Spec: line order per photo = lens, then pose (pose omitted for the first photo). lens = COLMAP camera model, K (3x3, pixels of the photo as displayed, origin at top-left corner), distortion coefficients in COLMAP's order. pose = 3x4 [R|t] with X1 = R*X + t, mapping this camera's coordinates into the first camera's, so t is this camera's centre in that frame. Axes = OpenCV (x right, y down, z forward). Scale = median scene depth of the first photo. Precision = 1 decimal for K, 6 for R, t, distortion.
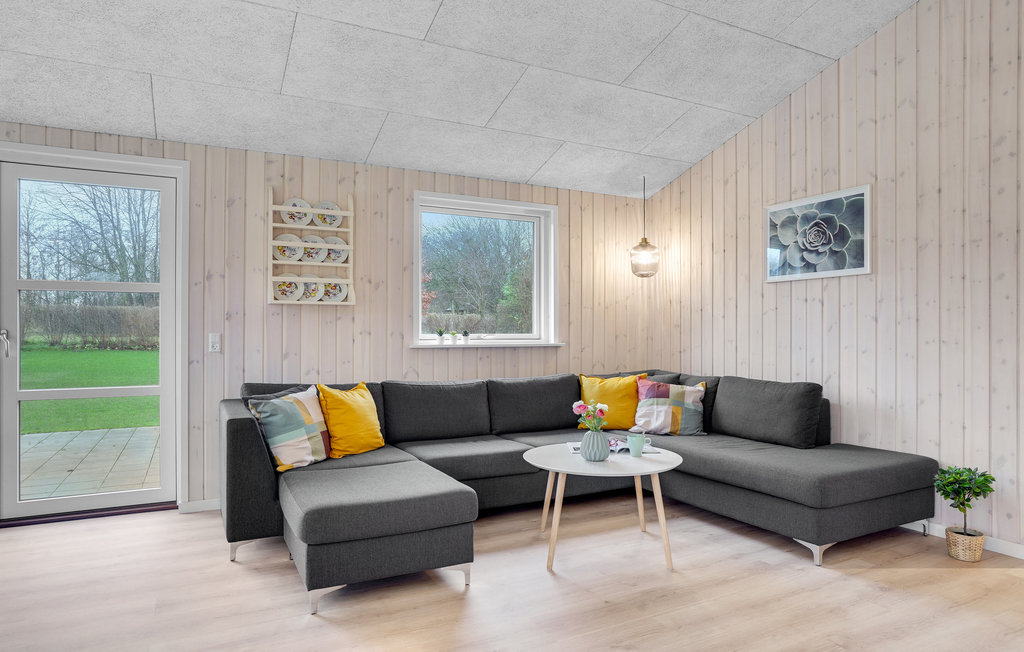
lens RADIAL K [[617.1, 0, 506.7], [0, 617.1, 336.8], [0, 0, 1]] dist [-0.043890, 0.024263]
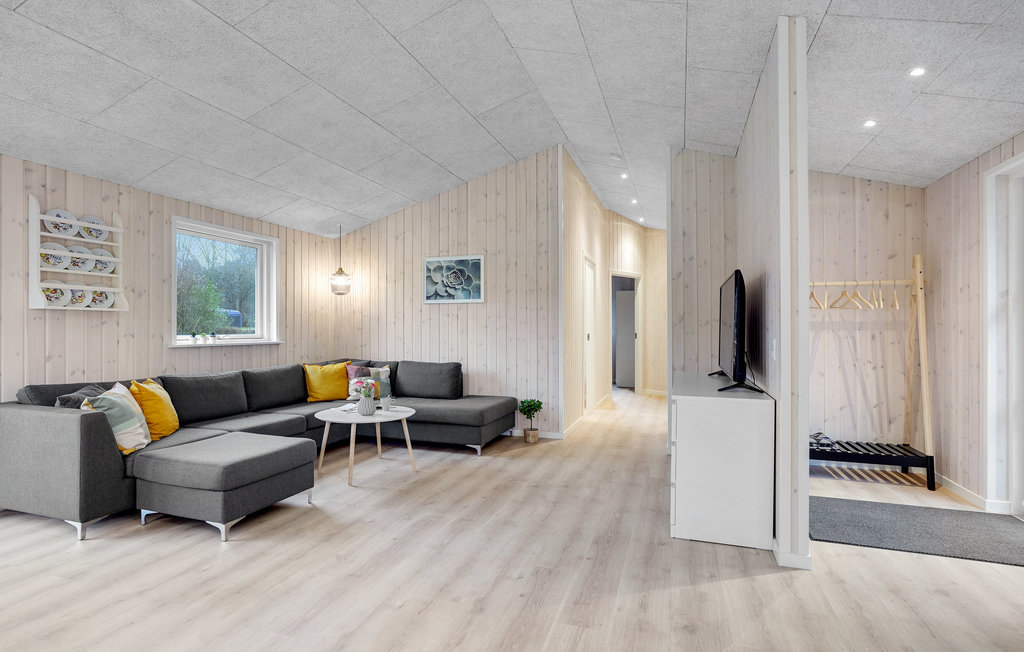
lens RADIAL K [[502.6, 0, 510.5], [0, 502.6, 325.9], [0, 0, 1]] dist [0.000809, 0.001700]
pose [[0.729346, 0.006478, 0.684115, -0.378470], [-0.000016, 0.999955, -0.009452, -0.016391], [-0.684145, 0.006882, 0.729313, -0.173872]]
